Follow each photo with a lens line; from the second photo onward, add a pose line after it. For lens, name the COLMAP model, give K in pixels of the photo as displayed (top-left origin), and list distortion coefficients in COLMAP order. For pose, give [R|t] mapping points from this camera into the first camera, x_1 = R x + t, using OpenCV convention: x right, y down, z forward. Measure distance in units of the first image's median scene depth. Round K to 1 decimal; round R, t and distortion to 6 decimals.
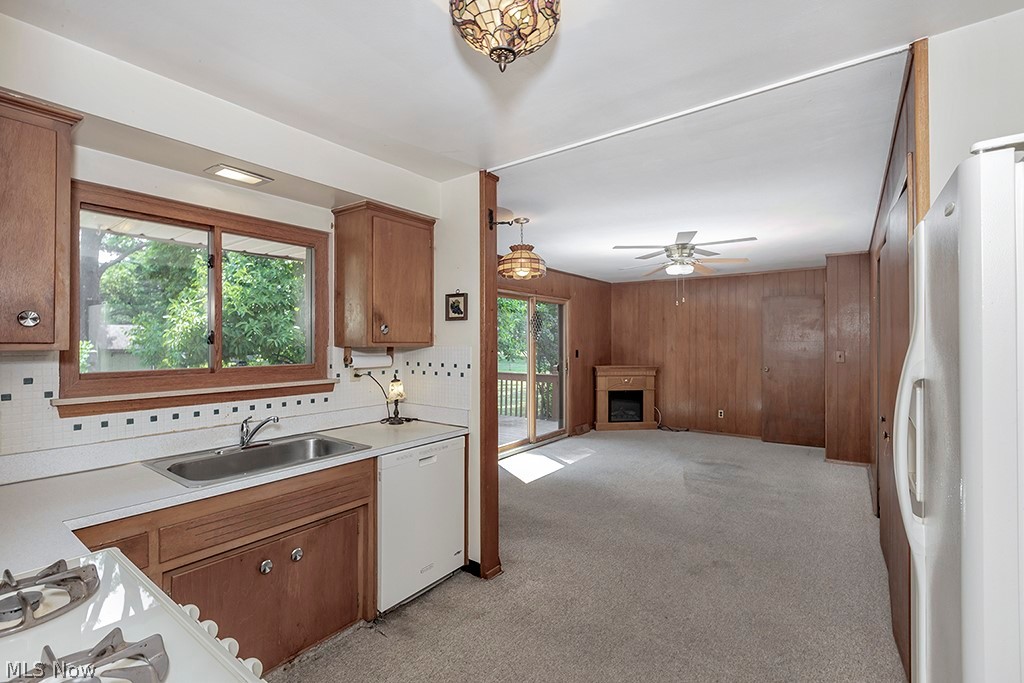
lens RADIAL K [[458.9, 0, 490.7], [0, 458.9, 326.0], [0, 0, 1]] dist [0.002733, -0.000158]
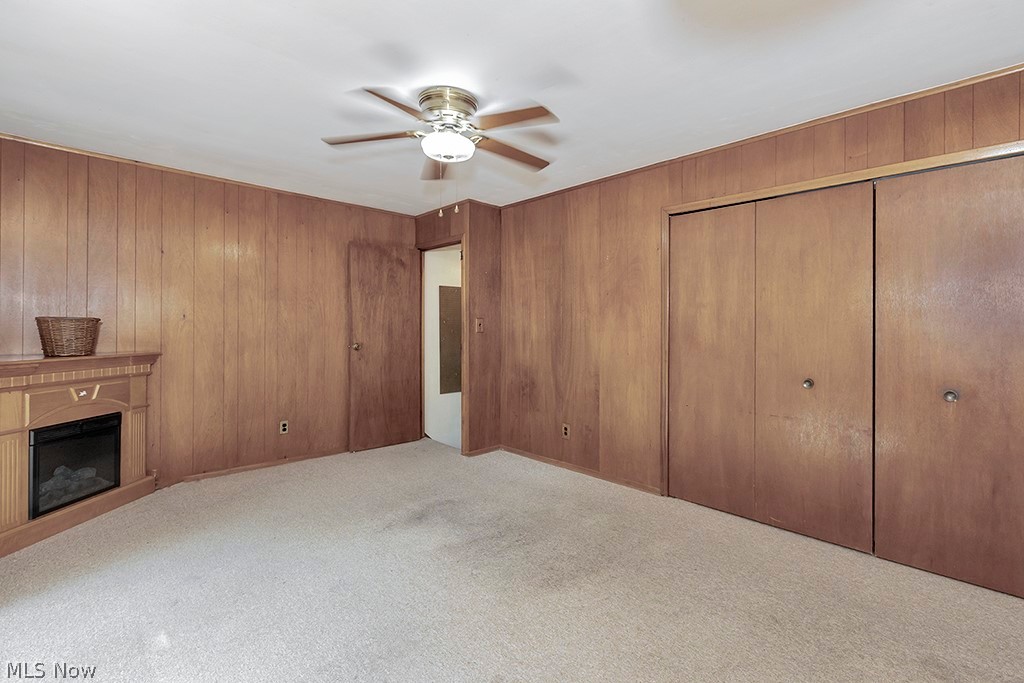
lens RADIAL K [[463.4, 0, 513.7], [0, 463.4, 322.4], [0, 0, 1]] dist [-0.000072, -0.000146]
pose [[0.107978, 0.009217, 0.994111, -0.054700], [-0.044238, 0.999011, -0.004458, 0.045532], [-0.993168, -0.043496, 0.108279, 0.616894]]
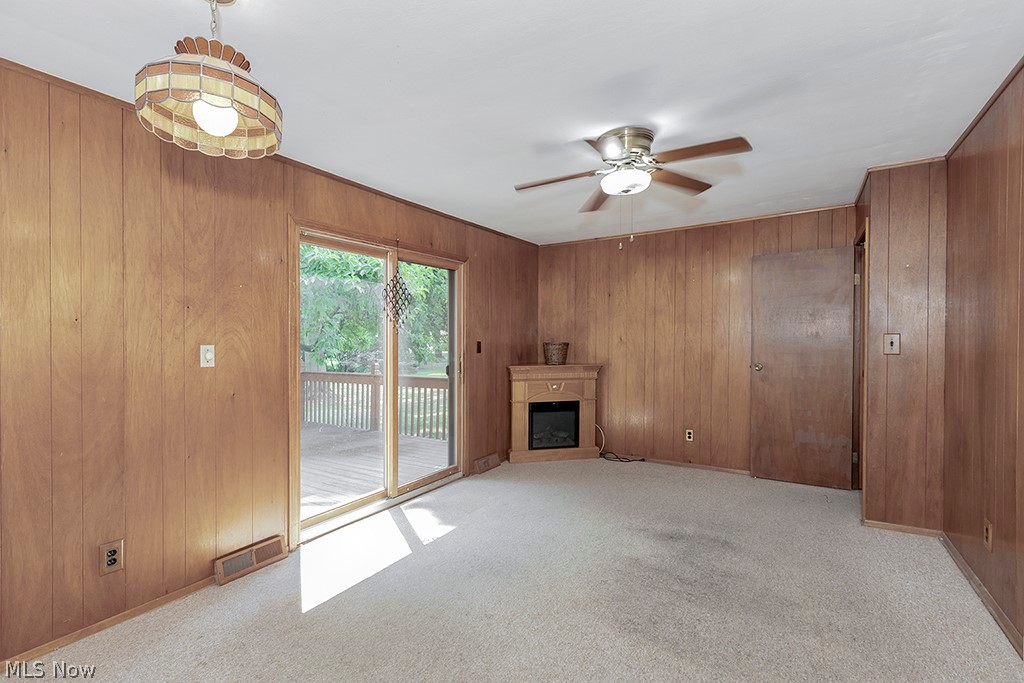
lens RADIAL K [[477.8, 0, 512.0], [0, 477.8, 341.5], [0, 0, 1]] dist [0.001412, 0.000146]
pose [[0.991920, -0.011003, 0.126390, 0.151600], [0.005921, 0.999162, 0.040509, 0.025540], [-0.126730, -0.039434, 0.991153, 0.333382]]
